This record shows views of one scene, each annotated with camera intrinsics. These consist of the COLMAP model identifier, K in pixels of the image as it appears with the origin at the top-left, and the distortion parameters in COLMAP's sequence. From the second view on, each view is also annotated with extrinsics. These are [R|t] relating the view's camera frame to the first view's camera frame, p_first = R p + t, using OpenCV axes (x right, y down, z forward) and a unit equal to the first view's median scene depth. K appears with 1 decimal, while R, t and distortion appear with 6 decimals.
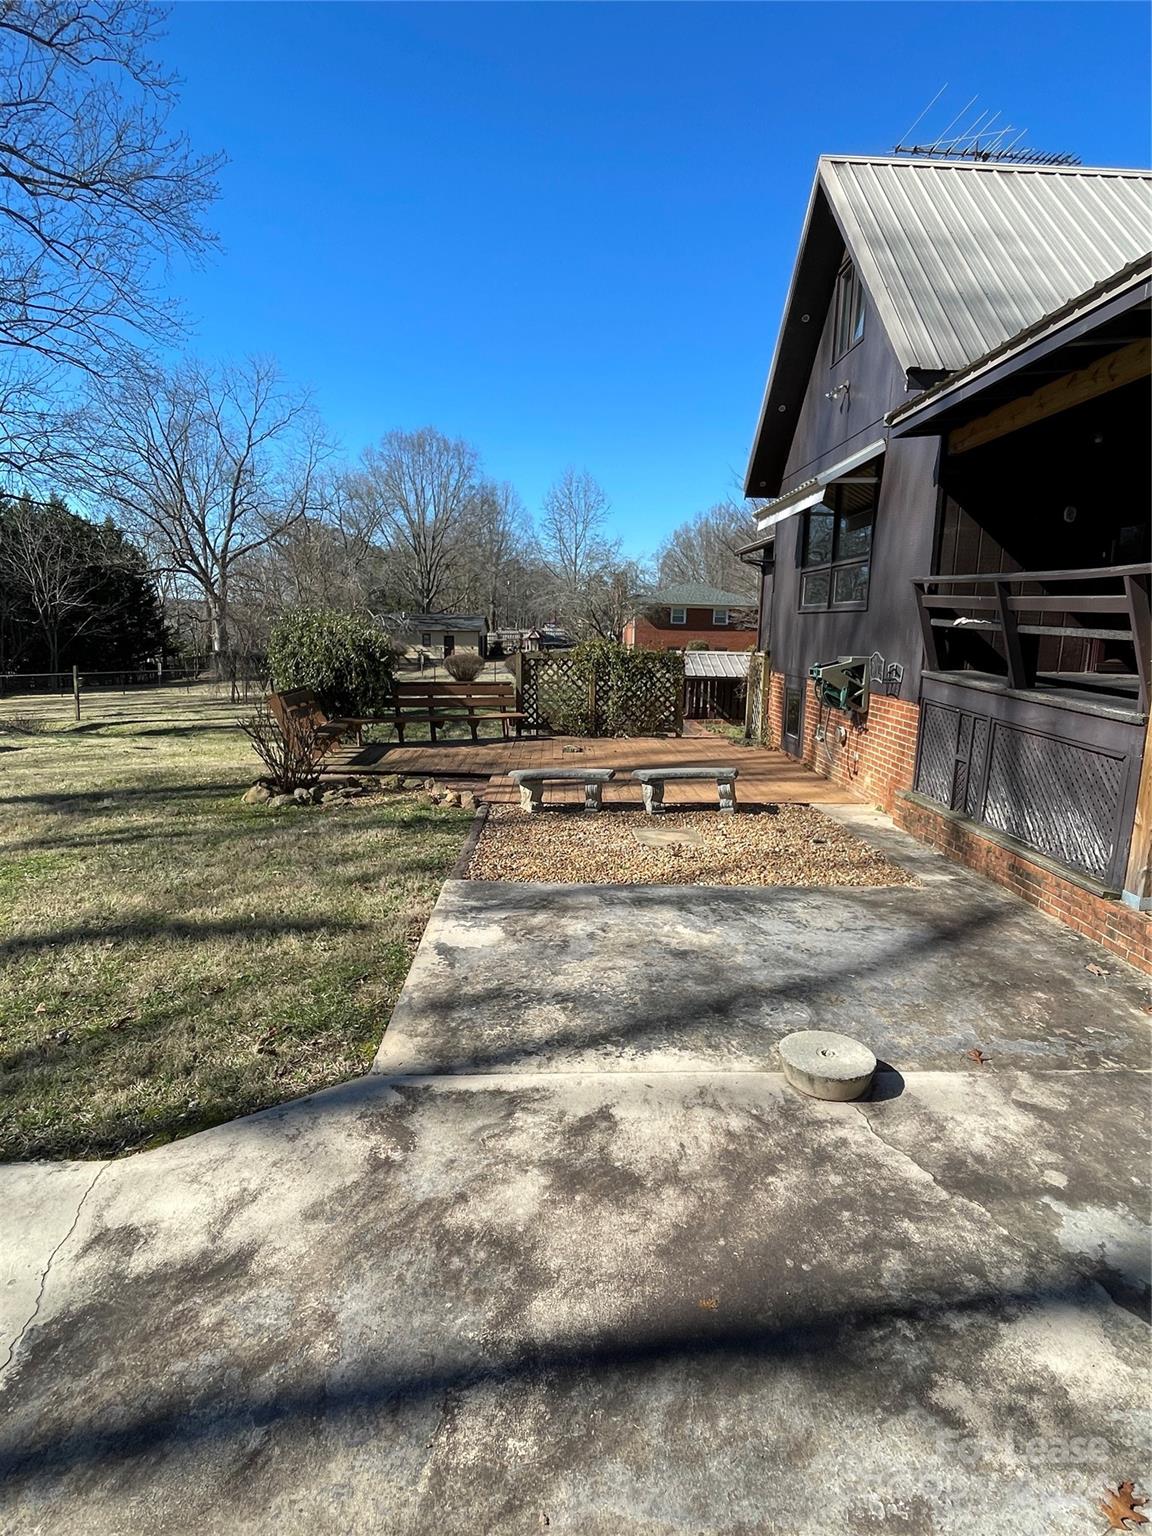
lens RADIAL K [[834.7, 0, 576.9], [0, 834.7, 764.1], [0, 0, 1]] dist [-0.000328, -0.001965]
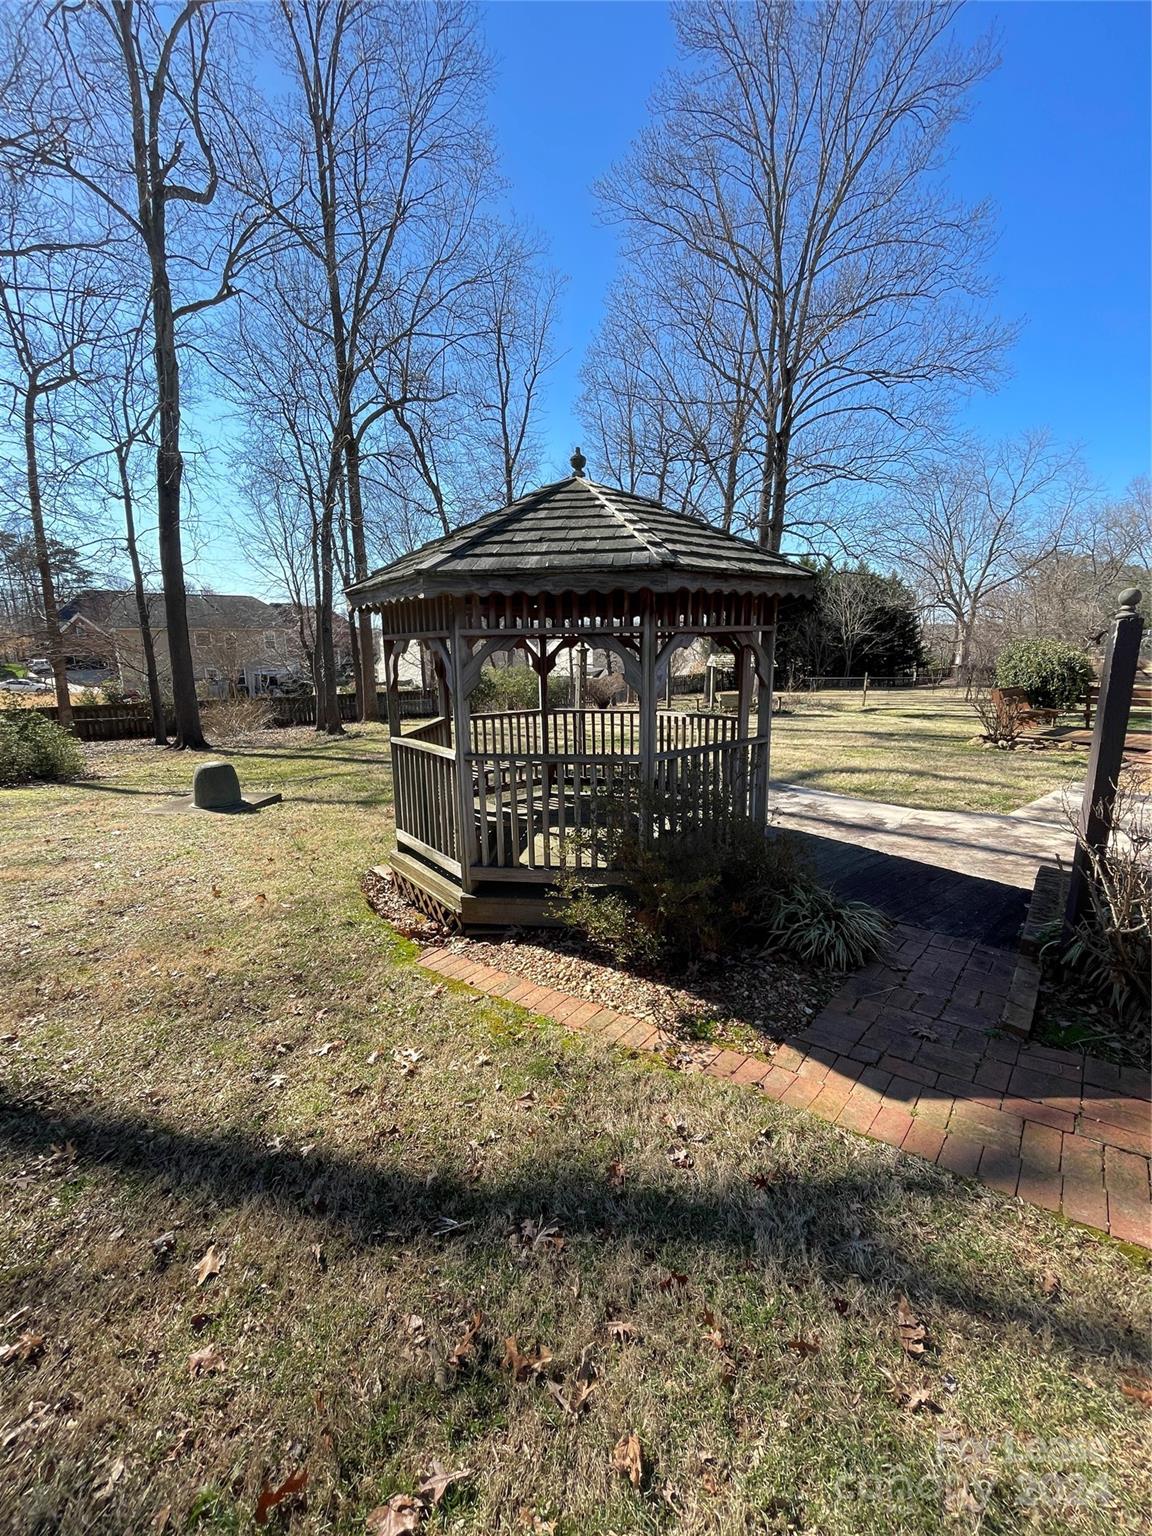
lens RADIAL K [[623.9, 0, 579.3], [0, 623.9, 769.2], [0, 0, 1]] dist [-0.003279, -0.000258]
pose [[0.588117, 0.142041, -0.796205, 0.276156], [-0.115972, 0.989094, 0.090789, 0.094492], [0.800418, 0.038943, 0.598176, -0.702498]]
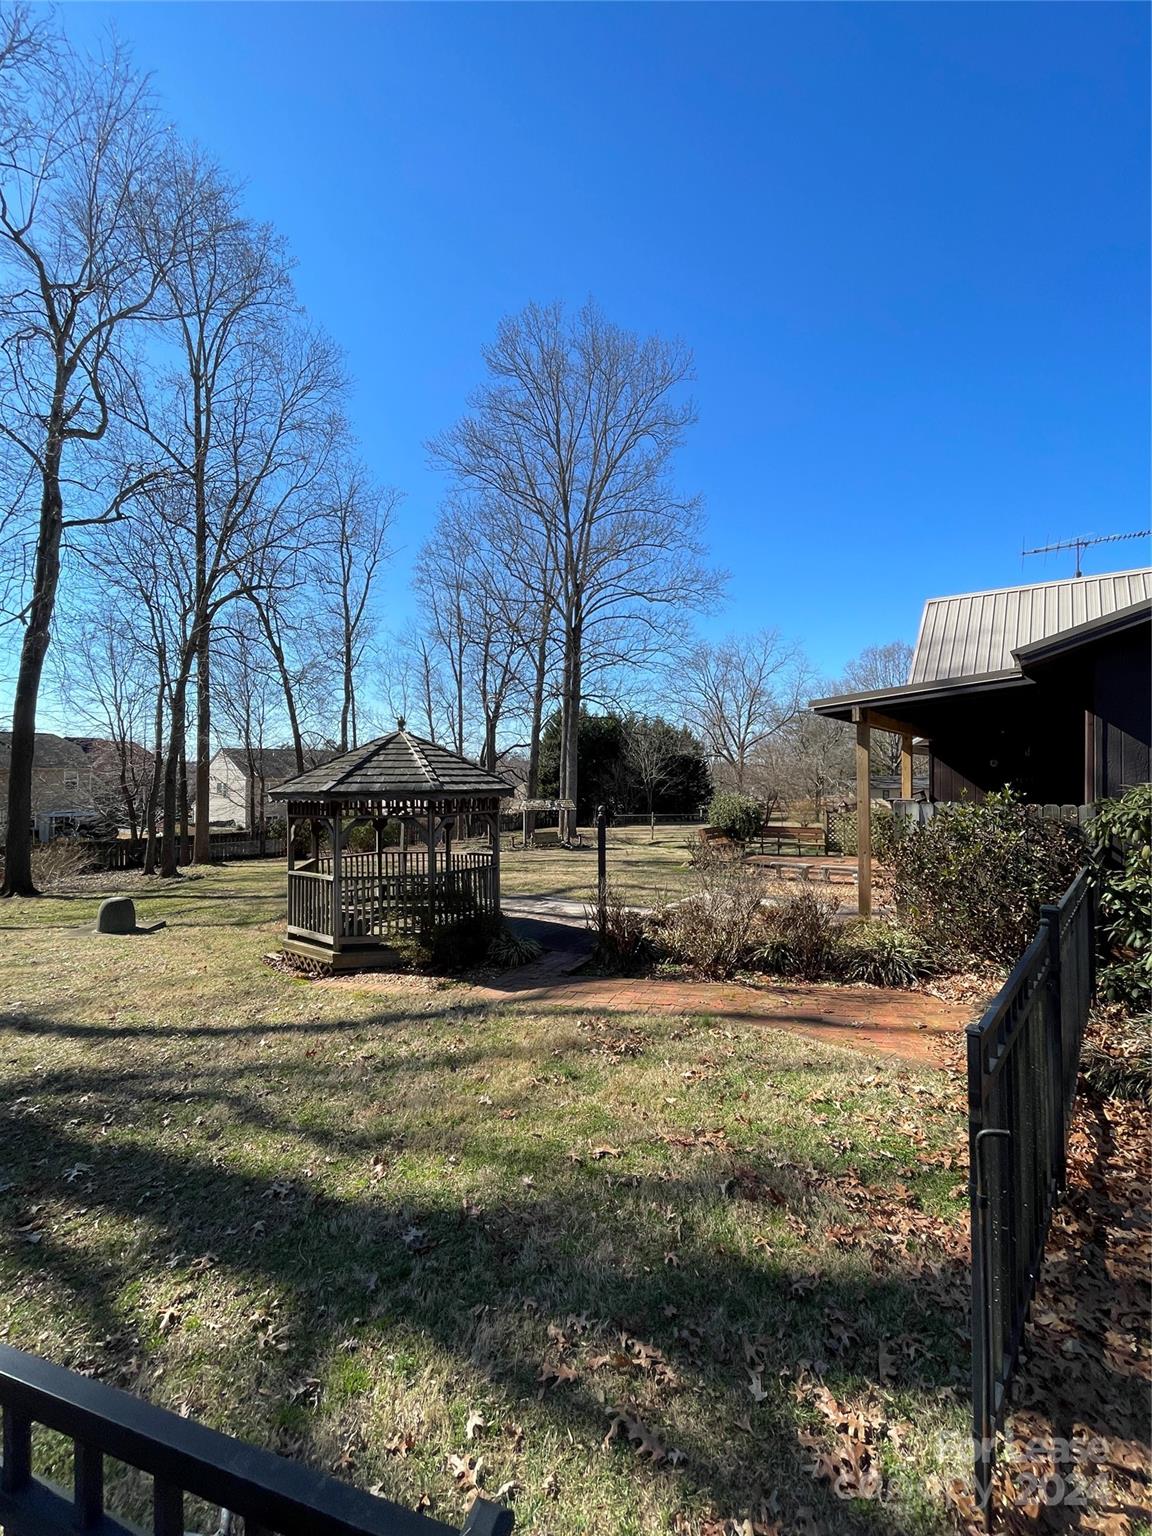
lens RADIAL K [[623.9, 0, 577.9], [0, 623.9, 766.9], [0, 0, 1]] dist [-0.003279, -0.000258]
pose [[0.773743, -0.027380, -0.632907, 0.836992], [-0.089868, 0.984218, -0.152444, 0.080623], [0.627093, 0.174831, 0.759071, -1.080751]]
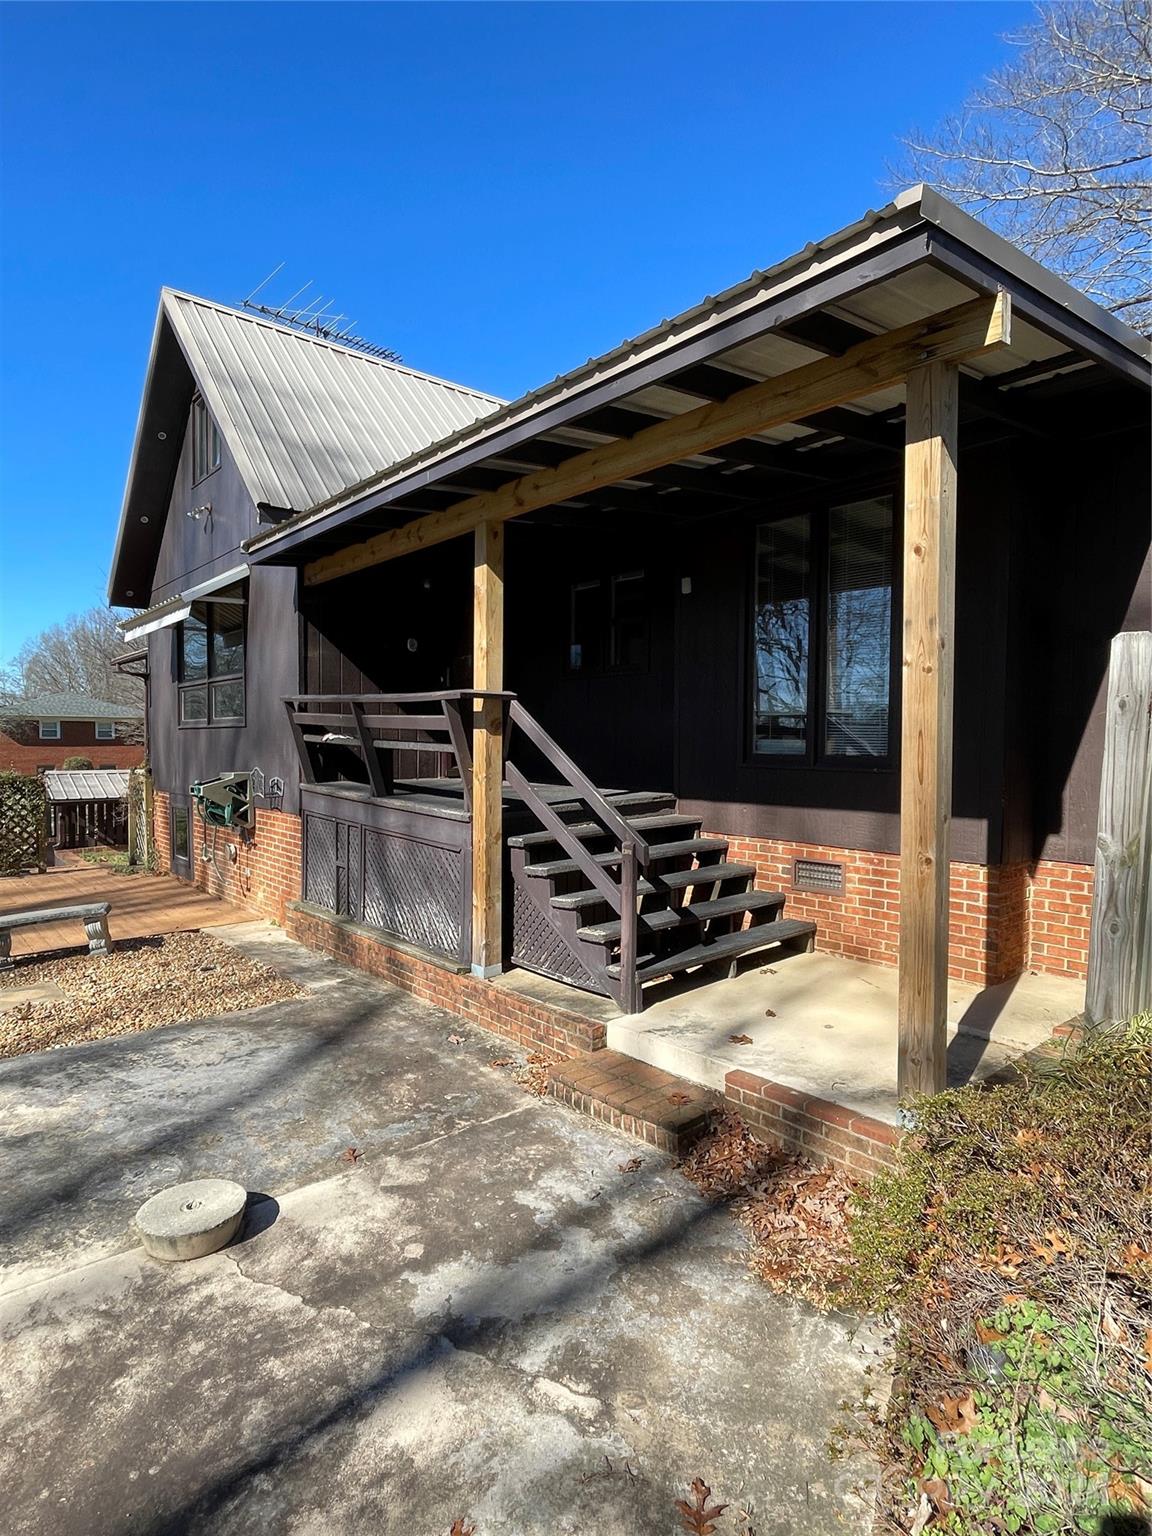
lens RADIAL K [[834.7, 0, 582.2], [0, 834.7, 764.1], [0, 0, 1]] dist [-0.000328, -0.001965]
pose [[0.777678, -0.036386, 0.627608, 0.038972], [0.118016, 0.989025, -0.088896, -0.002345], [-0.617486, 0.143201, 0.773437, -0.027798]]
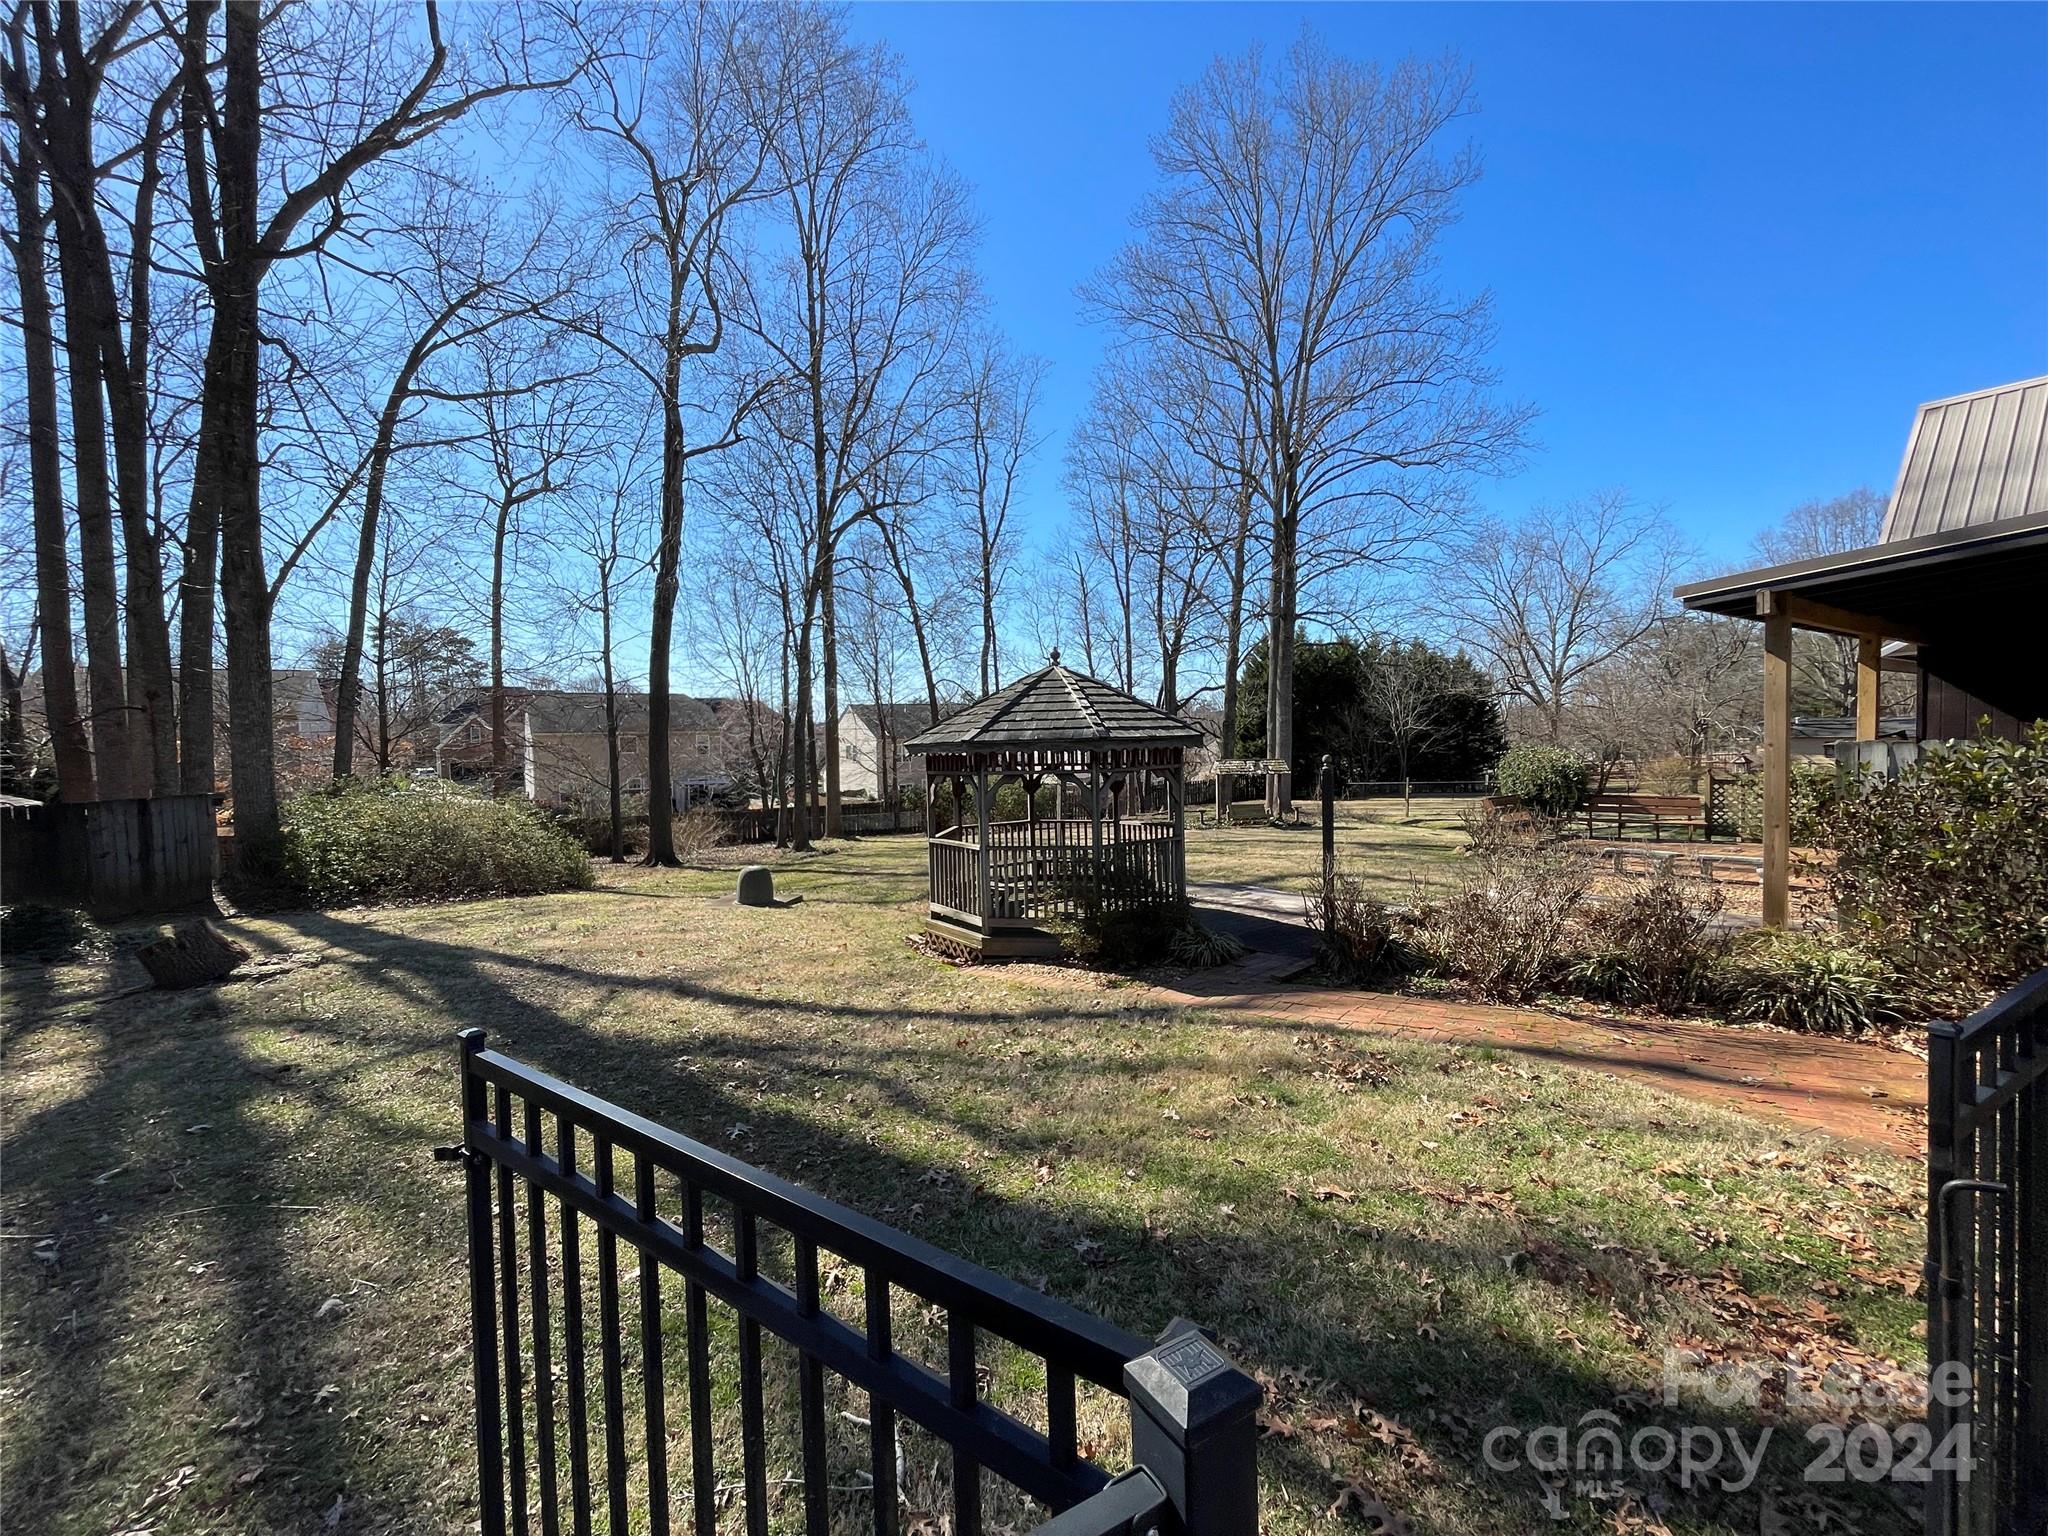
lens RADIAL K [[831.9, 0, 1021.5], [0, 831.9, 763.2], [0, 0, 1]] dist [-0.003279, -0.000258]
pose [[0.538508, -0.000466, -0.842620, 0.850214], [-0.109707, 0.991449, -0.070660, 0.104735], [0.835448, 0.130492, 0.533852, -1.091563]]
